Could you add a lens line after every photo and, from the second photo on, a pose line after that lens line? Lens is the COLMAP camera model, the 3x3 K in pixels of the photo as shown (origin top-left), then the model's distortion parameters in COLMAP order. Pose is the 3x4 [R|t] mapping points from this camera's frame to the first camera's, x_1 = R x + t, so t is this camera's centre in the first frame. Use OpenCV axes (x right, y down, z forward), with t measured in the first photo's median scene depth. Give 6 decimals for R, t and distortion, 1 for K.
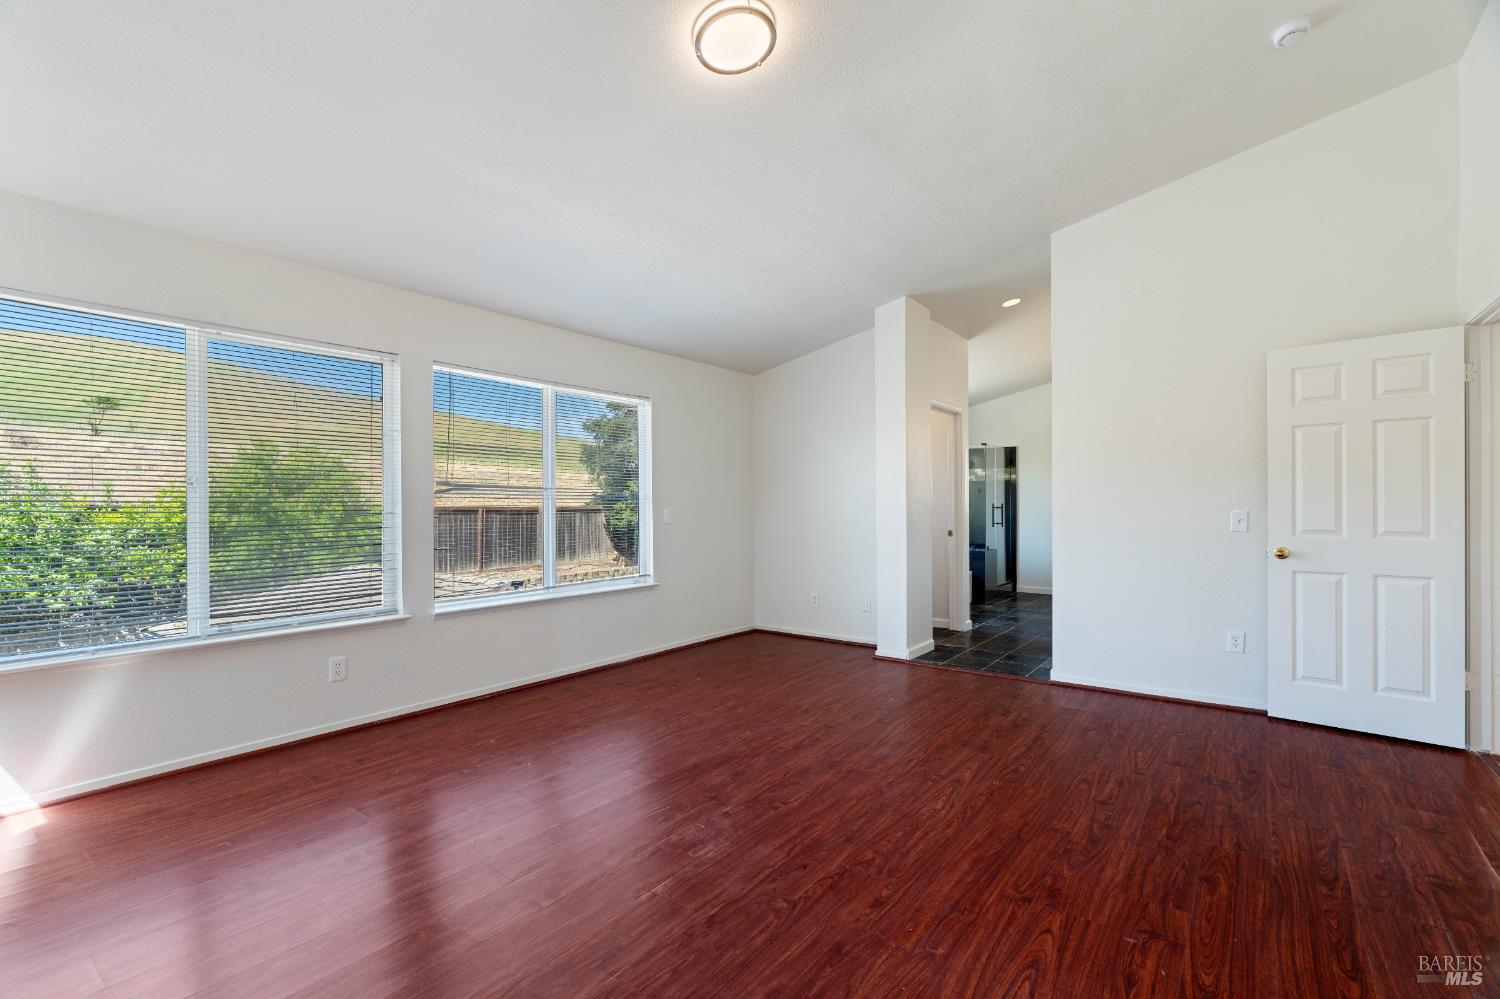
lens RADIAL K [[678.6, 0, 742.9], [0, 678.6, 509.9], [0, 0, 1]] dist [-0.003568, 0.000668]
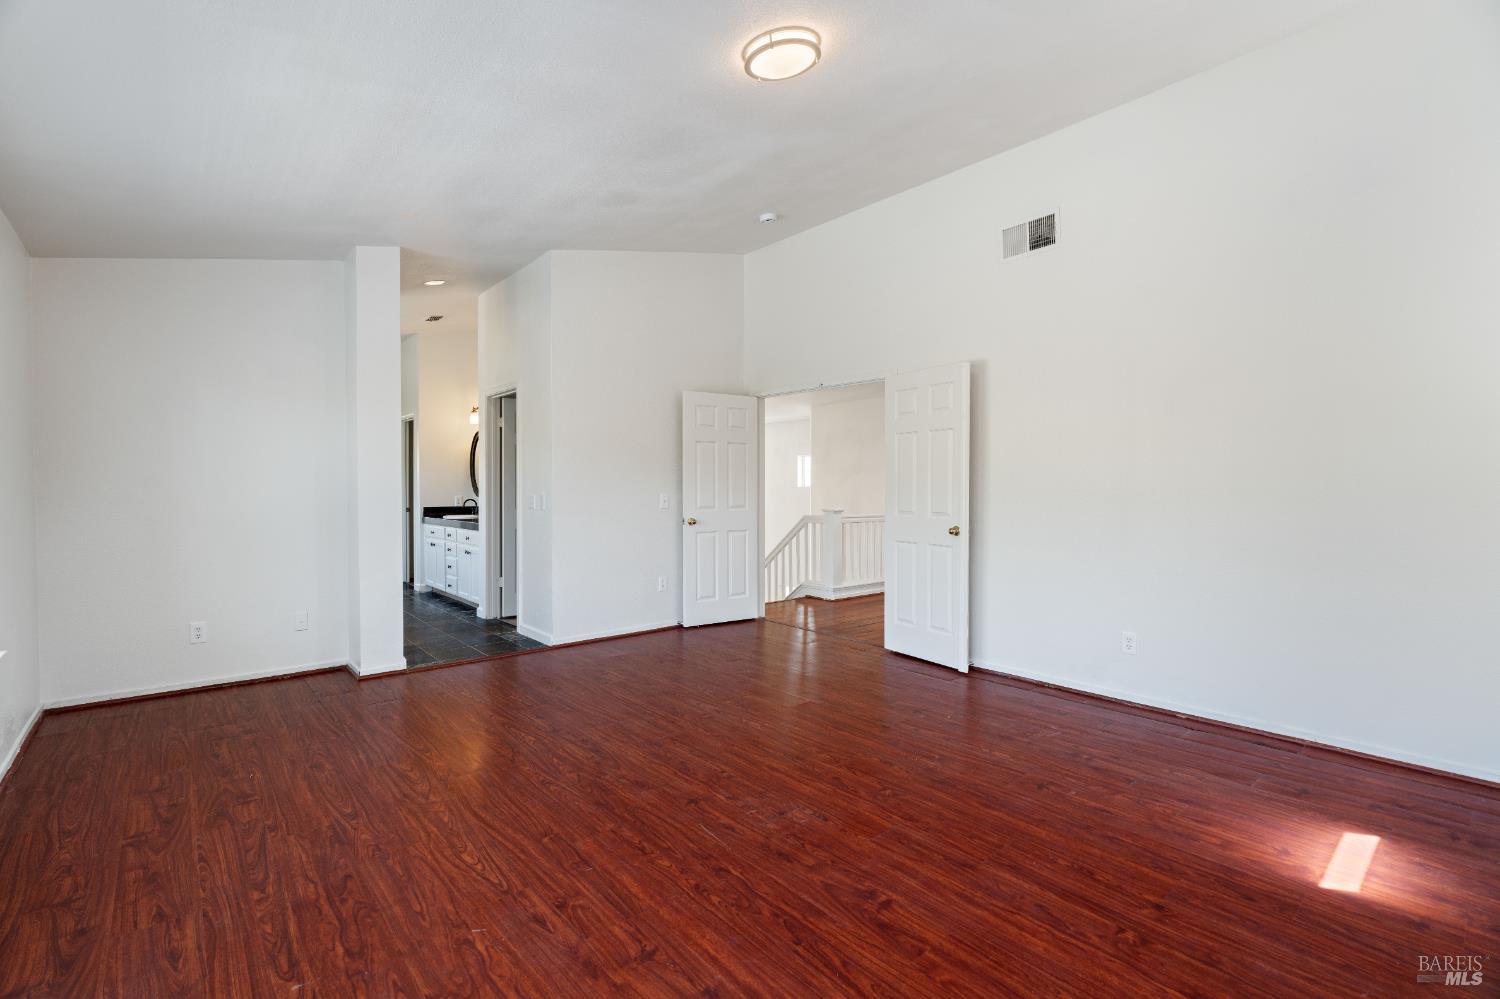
lens RADIAL K [[678.6, 0, 749.1], [0, 678.6, 495.5], [0, 0, 1]] dist [-0.003568, 0.000668]
pose [[0.198144, -0.006823, 0.980149, -0.773882], [0.002833, 0.999976, 0.006388, -0.006009], [-0.980169, 0.001511, 0.198158, 0.597547]]
